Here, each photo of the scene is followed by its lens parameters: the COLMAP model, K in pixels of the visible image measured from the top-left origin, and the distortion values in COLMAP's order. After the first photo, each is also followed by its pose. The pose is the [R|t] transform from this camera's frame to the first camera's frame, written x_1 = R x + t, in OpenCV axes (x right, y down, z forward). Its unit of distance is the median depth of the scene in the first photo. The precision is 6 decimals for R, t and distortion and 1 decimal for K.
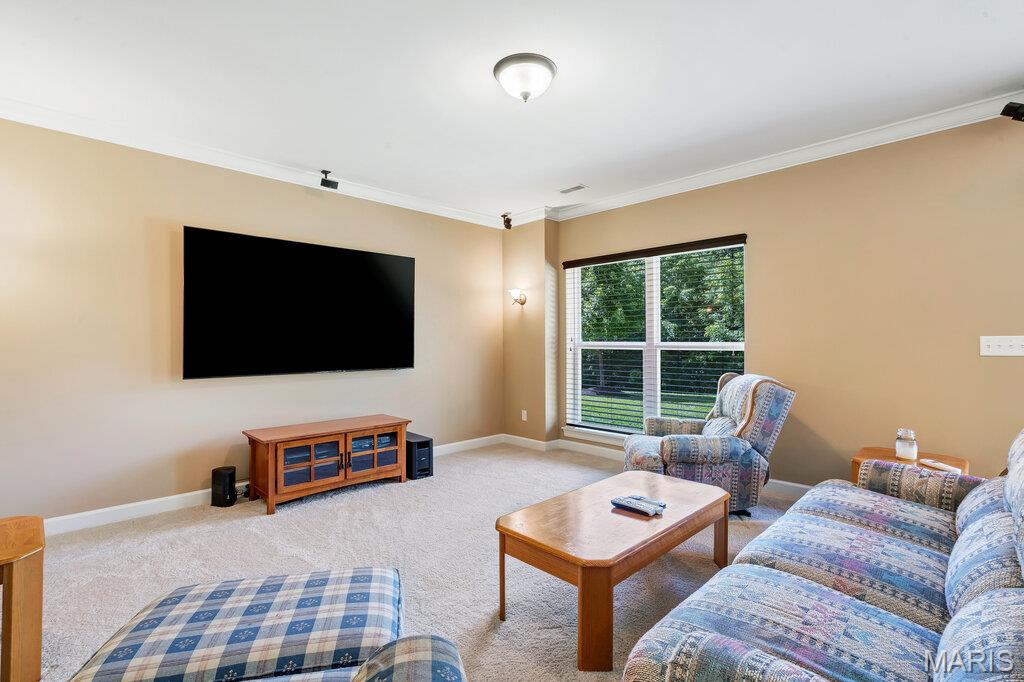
lens RADIAL K [[472.1, 0, 518.6], [0, 472.1, 338.6], [0, 0, 1]] dist [-0.003704, 0.000774]
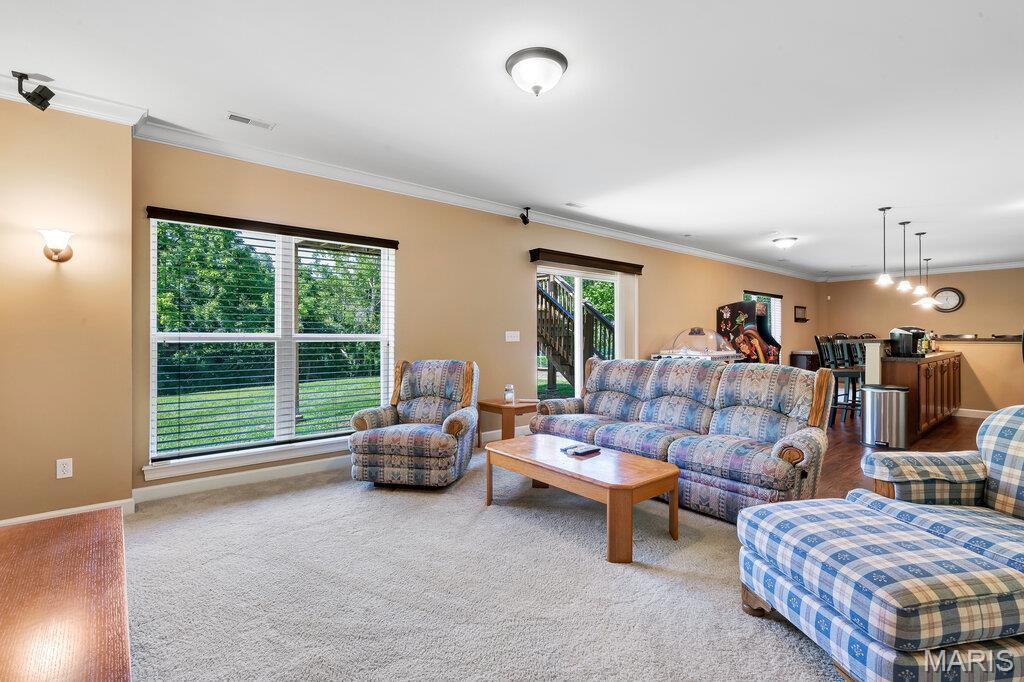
lens RADIAL K [[472.1, 0, 493.2], [0, 472.1, 333.2], [0, 0, 1]] dist [-0.003704, 0.000774]
pose [[0.098886, 0.008060, 0.995066, -3.472378], [-0.009536, 0.999929, -0.007152, 0.062048], [-0.995053, -0.008782, 0.098956, 3.378589]]
